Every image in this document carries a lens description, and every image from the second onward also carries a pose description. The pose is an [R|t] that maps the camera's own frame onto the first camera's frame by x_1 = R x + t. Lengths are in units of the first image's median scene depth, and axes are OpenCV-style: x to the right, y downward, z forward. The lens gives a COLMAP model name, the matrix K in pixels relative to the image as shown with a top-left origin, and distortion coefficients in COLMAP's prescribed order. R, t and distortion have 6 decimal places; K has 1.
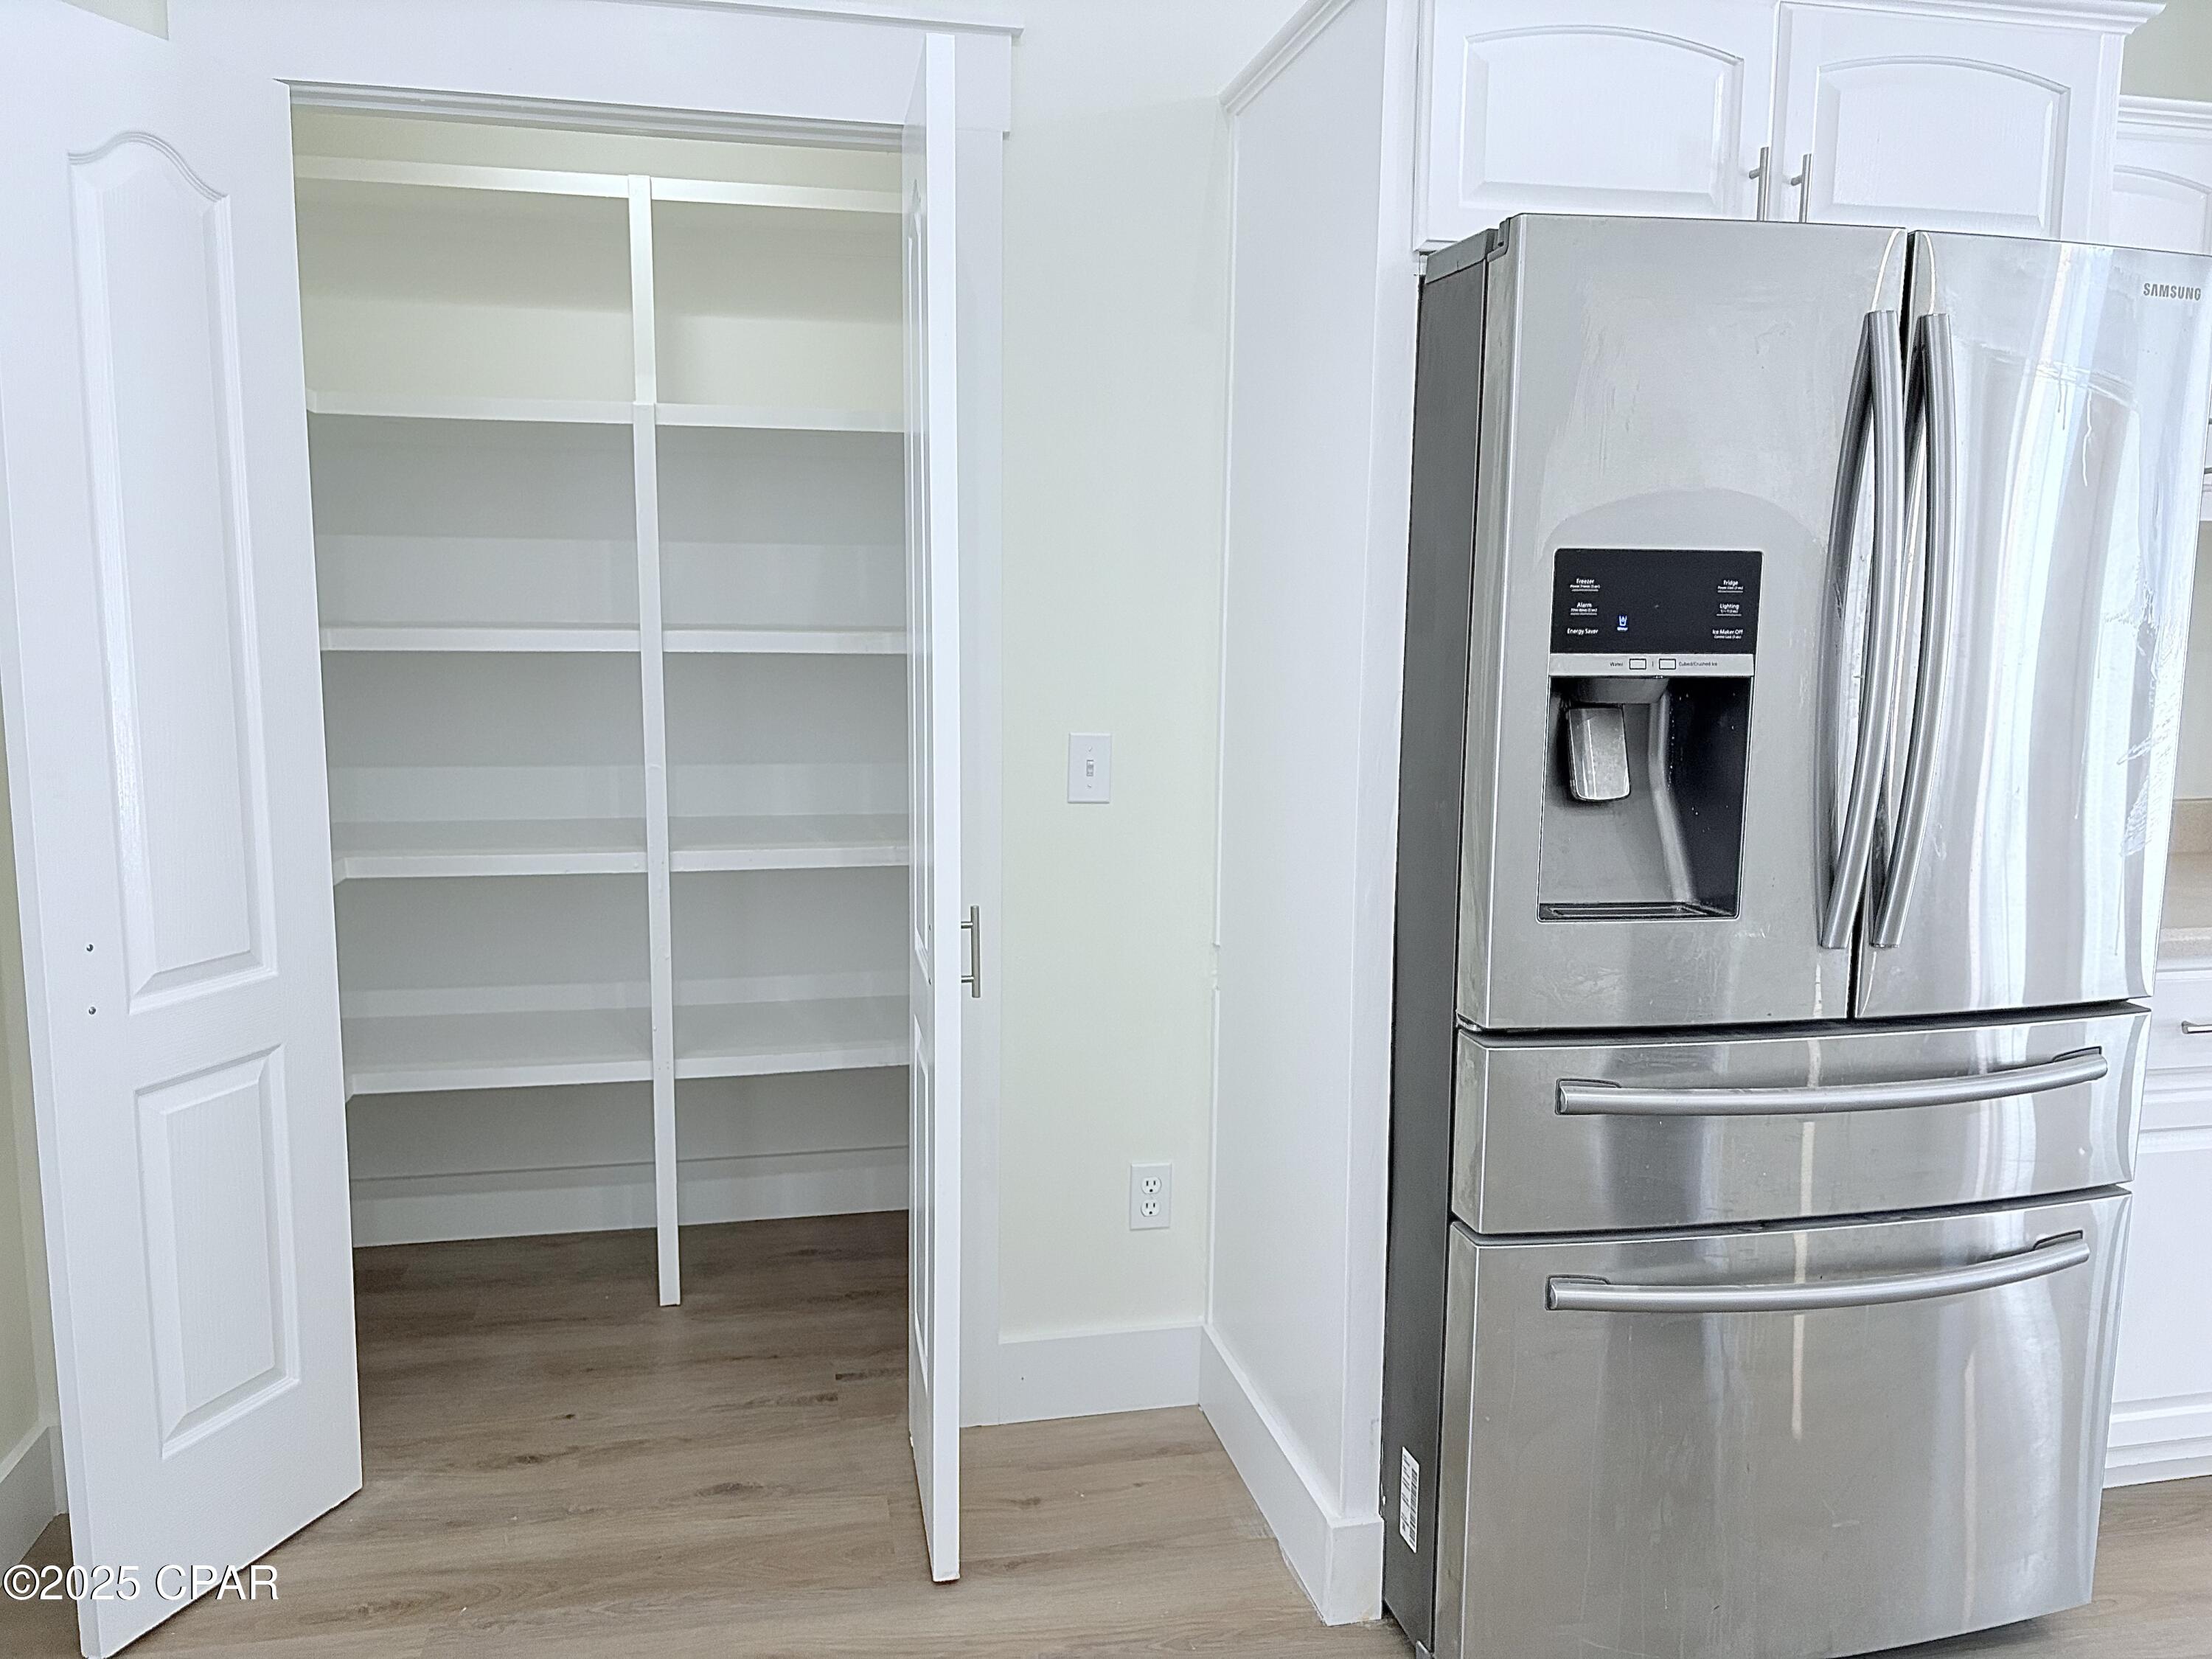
lens RADIAL K [[1678.8, 0, 1106.0], [0, 1678.8, 829.5], [0, 0, 1]] dist [0.007332, -0.000544]
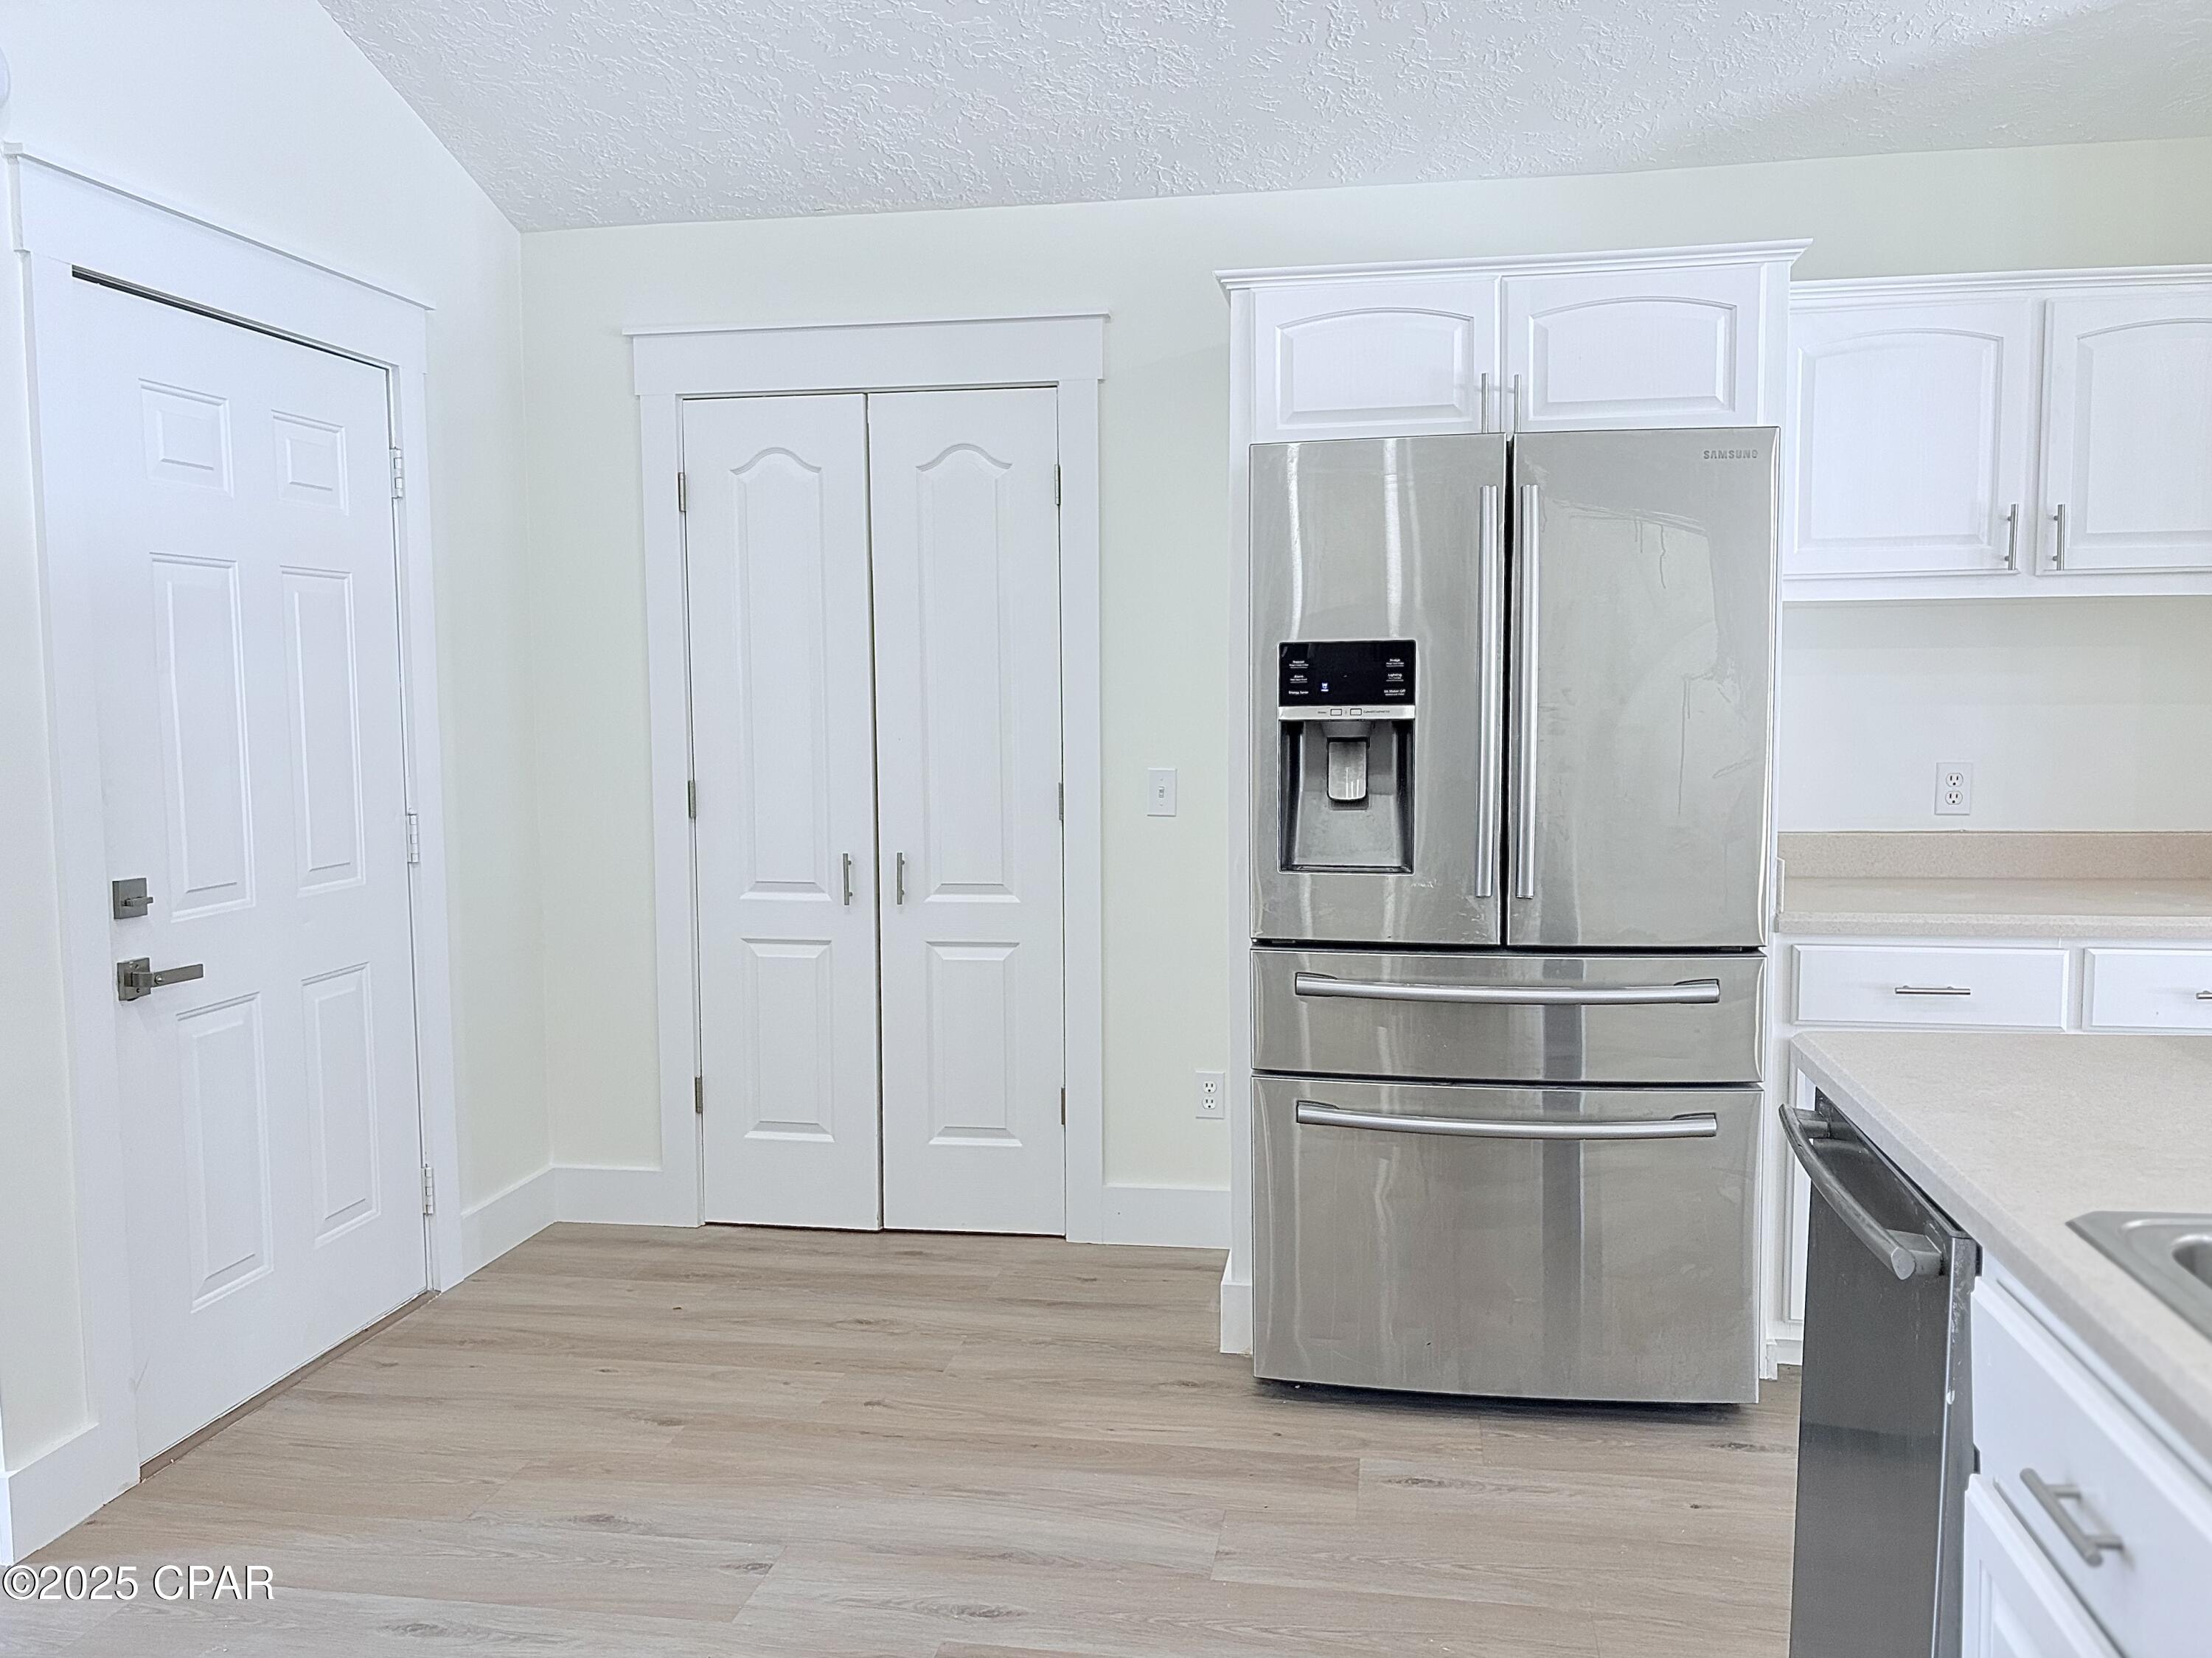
lens RADIAL K [[1678.7, 0, 1106.0], [0, 1678.7, 829.0], [0, 0, 1]] dist [0.007332, -0.000544]
pose [[0.934094, 0.009645, -0.356897, 0.680818], [-0.028067, 0.998525, -0.046474, 0.092959], [0.355923, 0.053428, 0.932987, -0.563762]]
